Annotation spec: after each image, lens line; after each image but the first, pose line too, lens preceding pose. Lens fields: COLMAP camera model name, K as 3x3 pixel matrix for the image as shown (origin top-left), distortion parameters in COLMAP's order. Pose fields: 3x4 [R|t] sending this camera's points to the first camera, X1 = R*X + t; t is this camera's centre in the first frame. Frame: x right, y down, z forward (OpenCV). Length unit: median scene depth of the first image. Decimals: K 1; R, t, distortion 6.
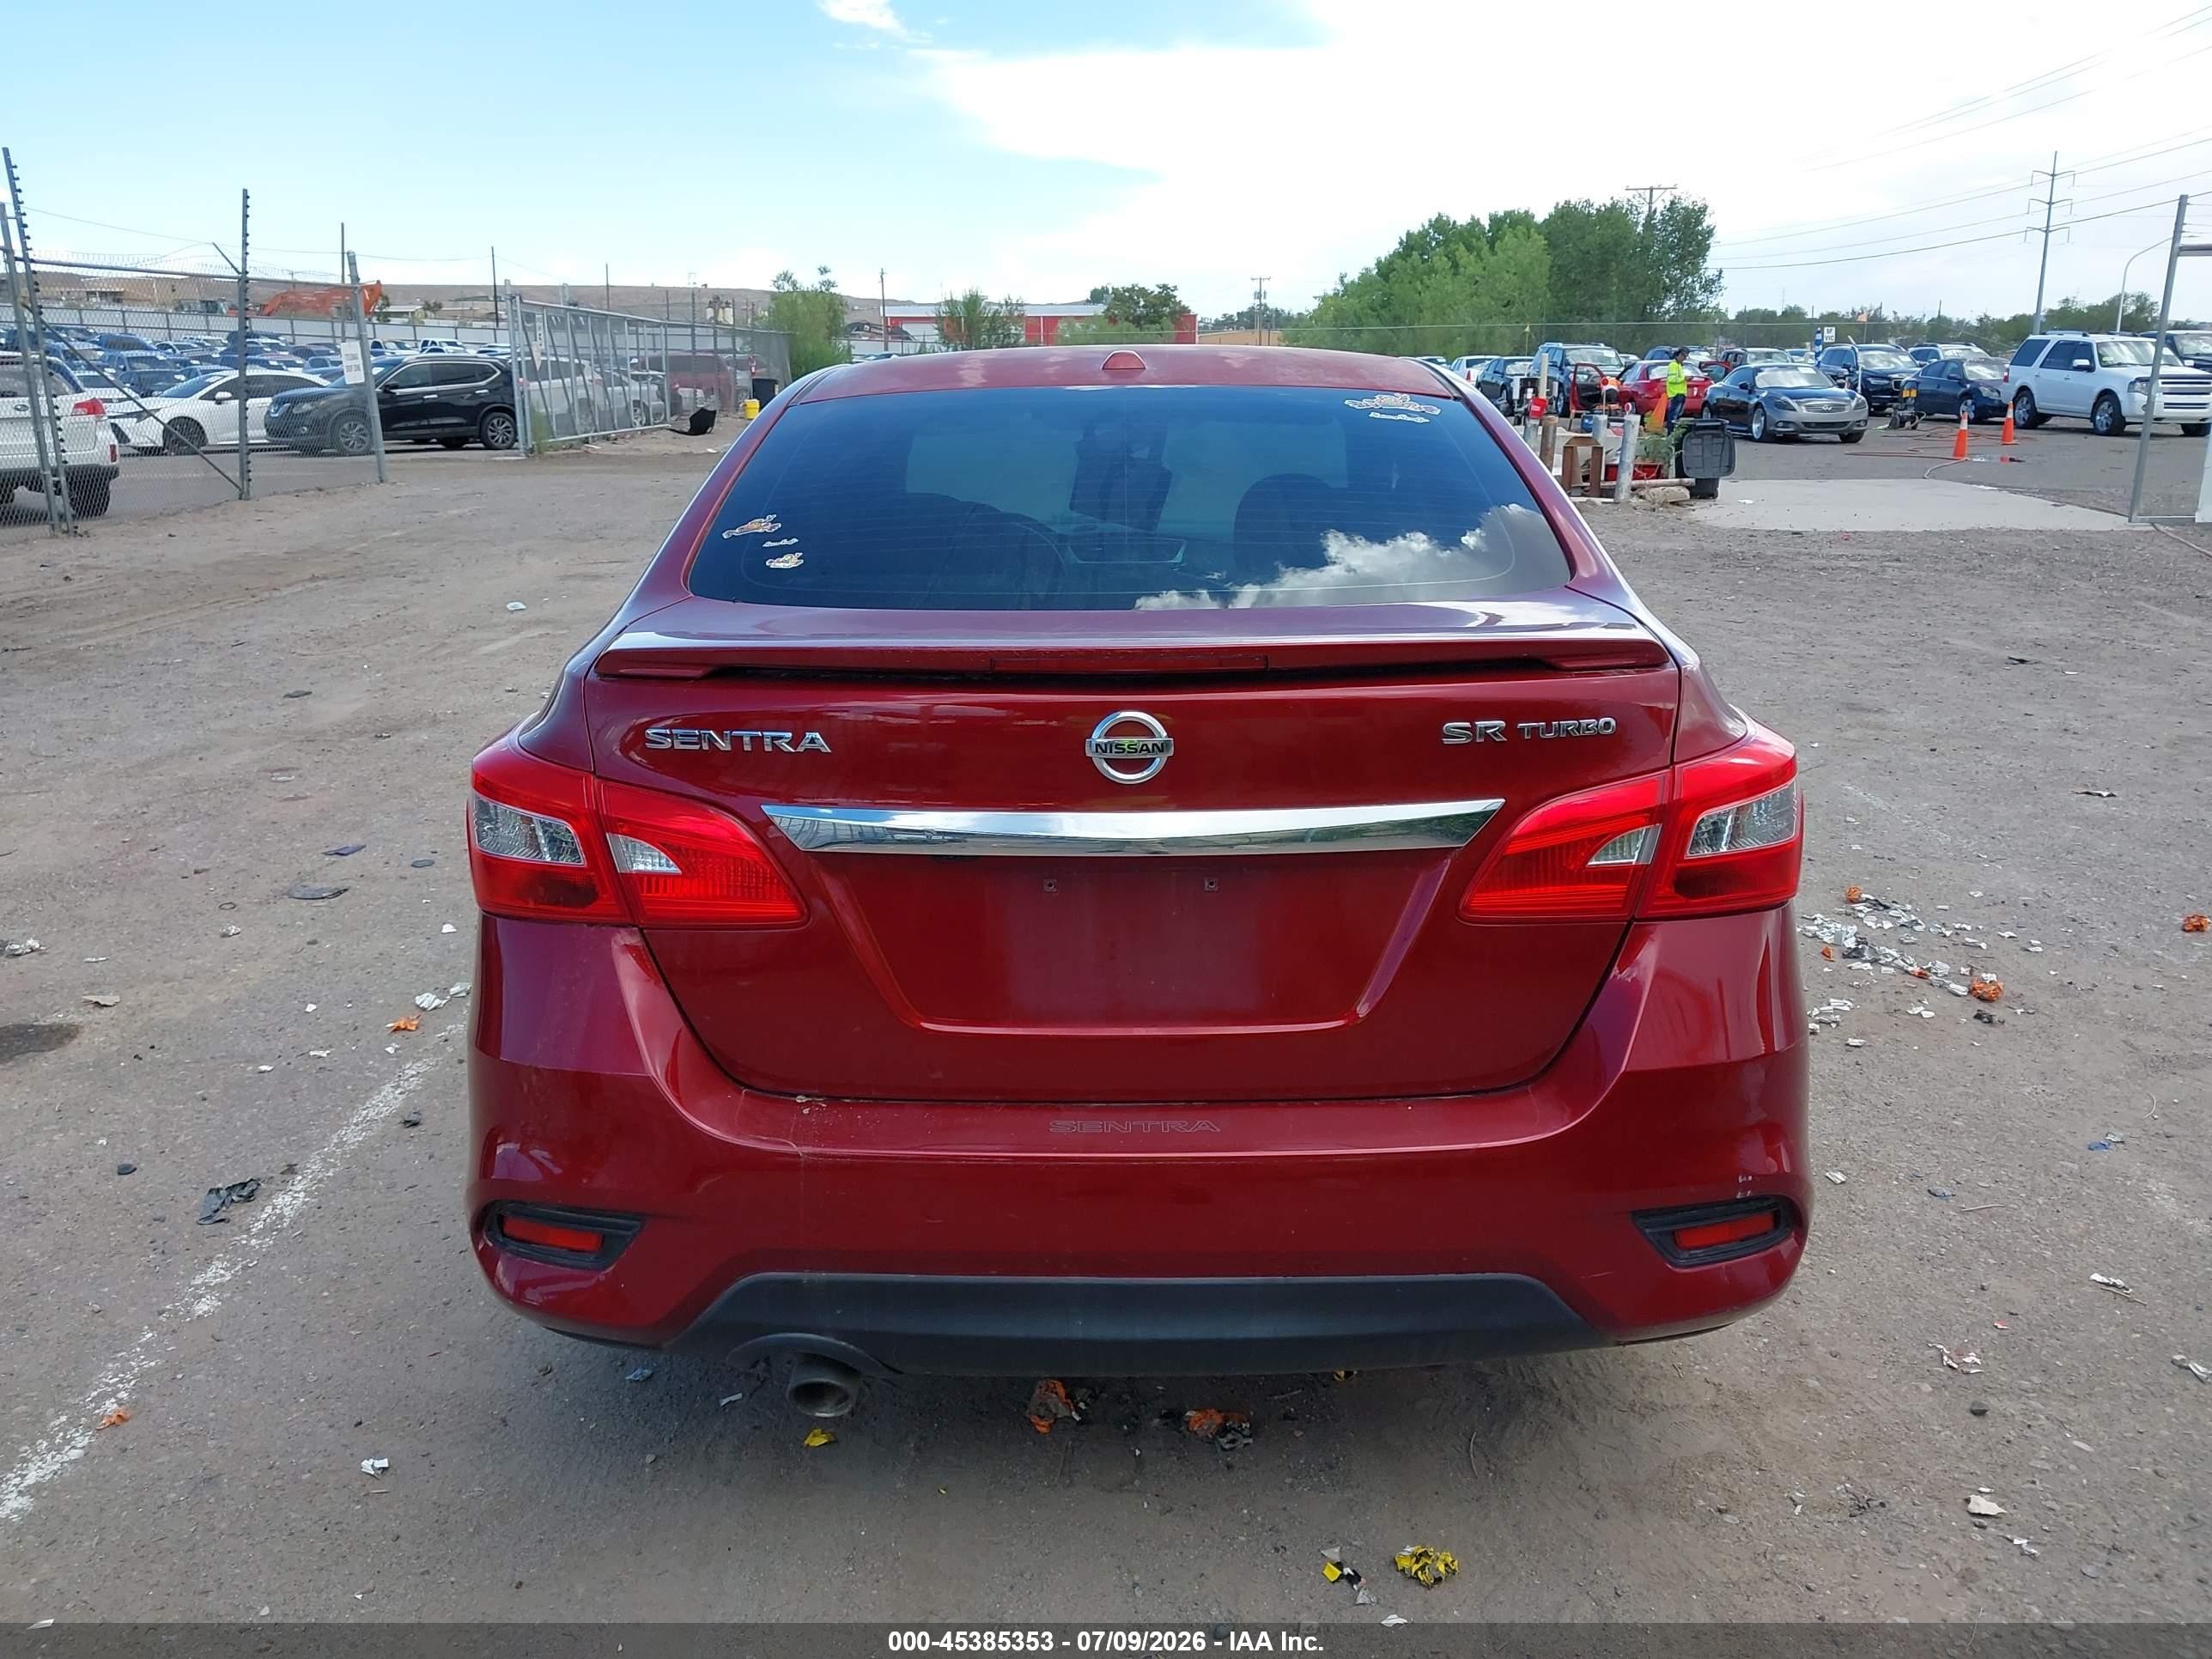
lens RADIAL K [[1806.1, 0, 1106.0], [0, 1806.1, 829.5], [0, 0, 1]] dist [0.002055, 0.006503]
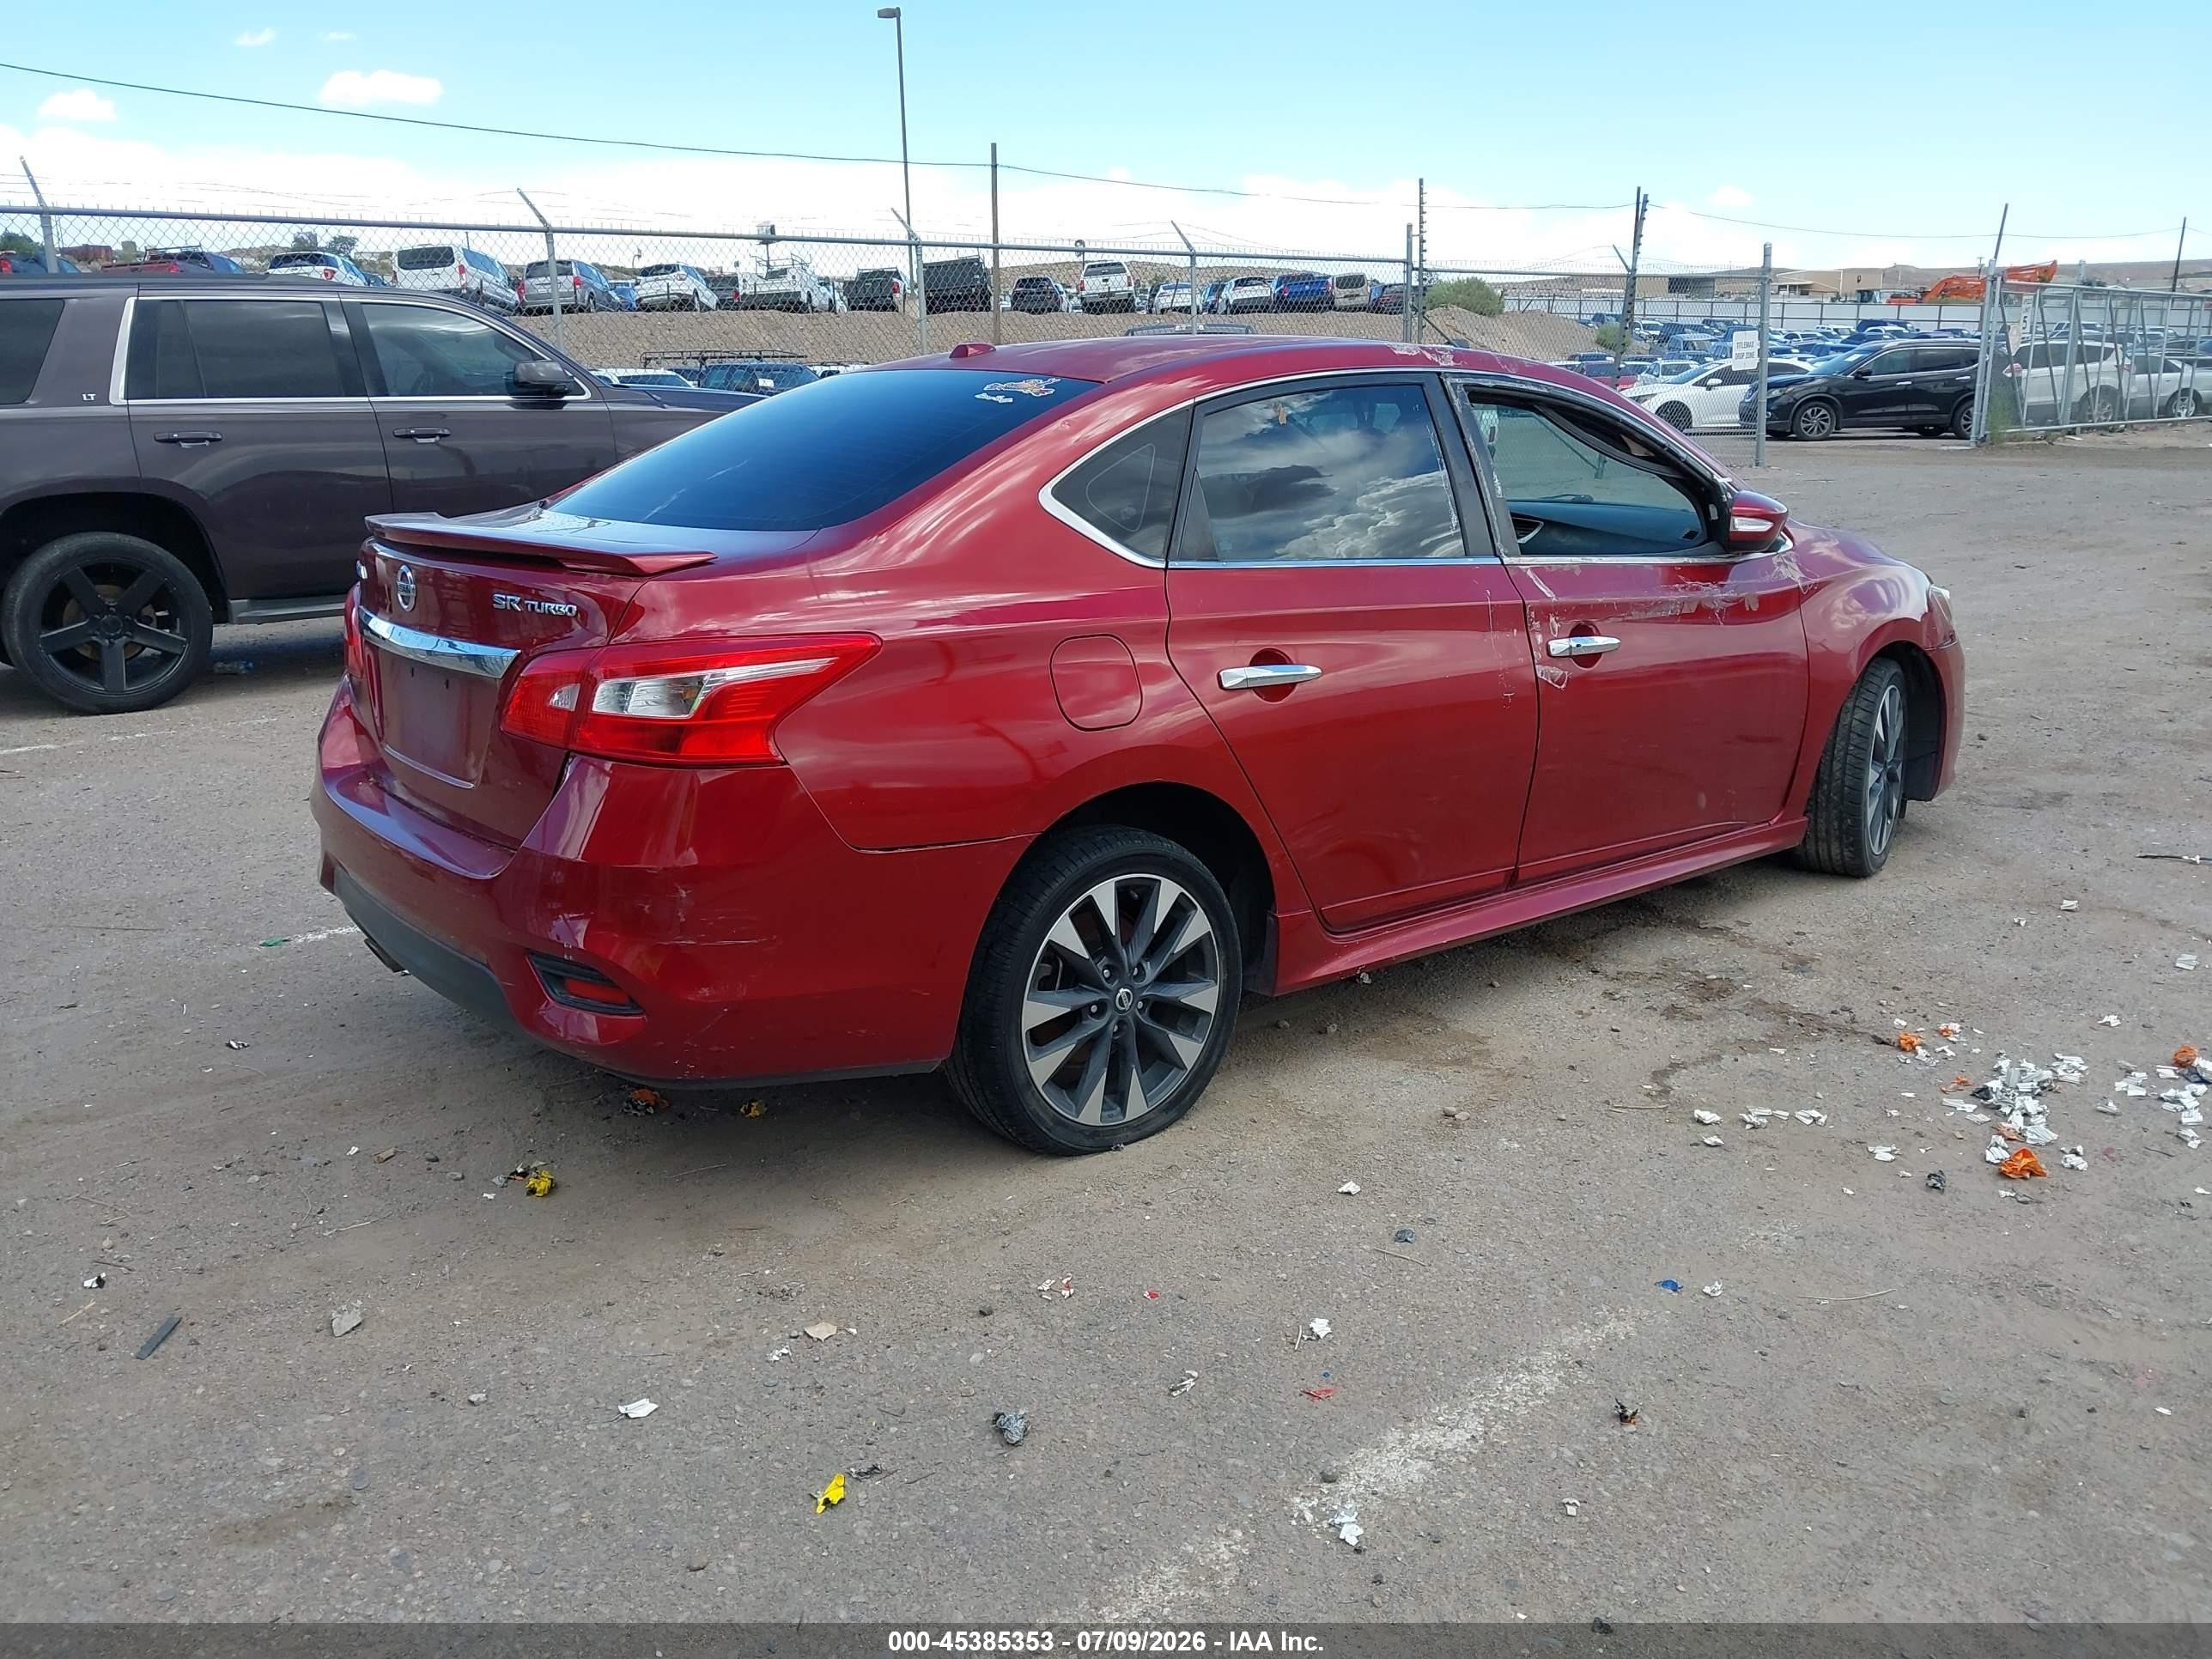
lens RADIAL K [[1806.1, 0, 1106.0], [0, 1806.1, 829.5], [0, 0, 1]] dist [0.002055, 0.006503]
pose [[0.662707, 0.183482, -0.726054, 0.103699], [-0.178679, 0.980261, 0.084634, -0.005408], [0.727251, 0.073643, 0.682410, 0.022932]]
